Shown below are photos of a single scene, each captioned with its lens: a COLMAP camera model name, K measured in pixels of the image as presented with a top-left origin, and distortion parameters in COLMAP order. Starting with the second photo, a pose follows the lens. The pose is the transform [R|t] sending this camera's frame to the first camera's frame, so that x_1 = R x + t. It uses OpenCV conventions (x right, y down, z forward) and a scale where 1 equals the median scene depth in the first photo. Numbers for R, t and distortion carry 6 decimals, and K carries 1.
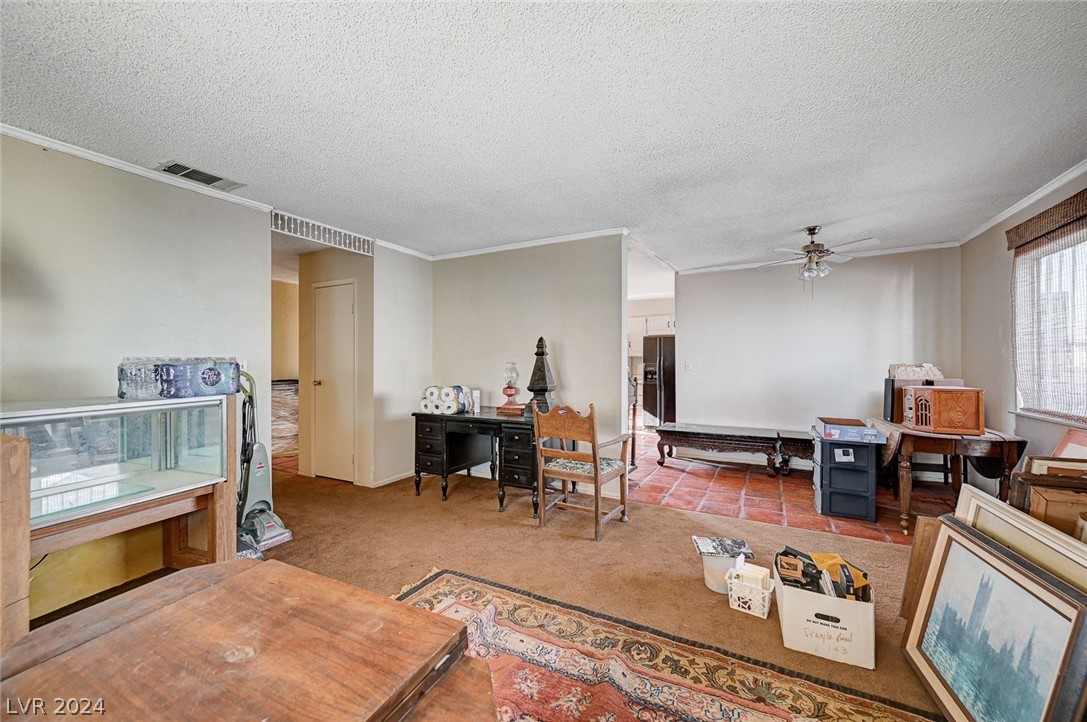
lens RADIAL K [[422.6, 0, 540.7], [0, 422.6, 358.2], [0, 0, 1]] dist [0.002754, 0.000520]
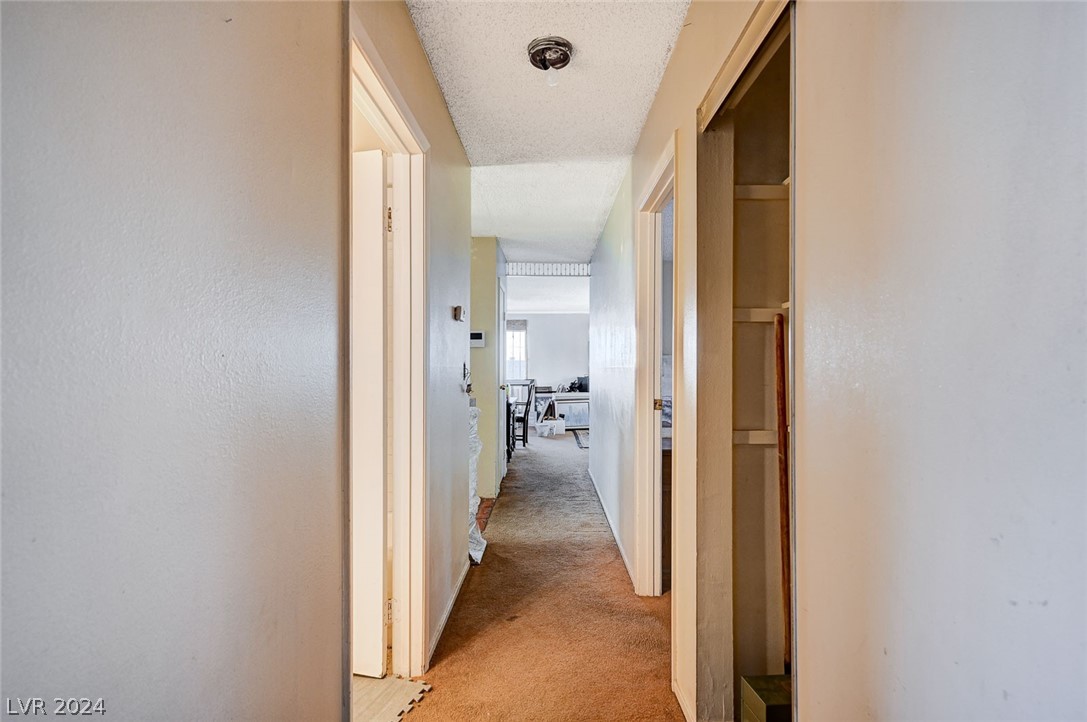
lens RADIAL K [[536.0, 0, 543.5], [0, 536.0, 361.0], [0, 0, 1]] dist [-0.000065, -0.000005]
pose [[-0.467974, 0.014863, 0.883617, -2.028677], [-0.008447, 0.999738, -0.021289, 0.029524], [-0.883702, -0.017426, -0.467725, 1.839000]]
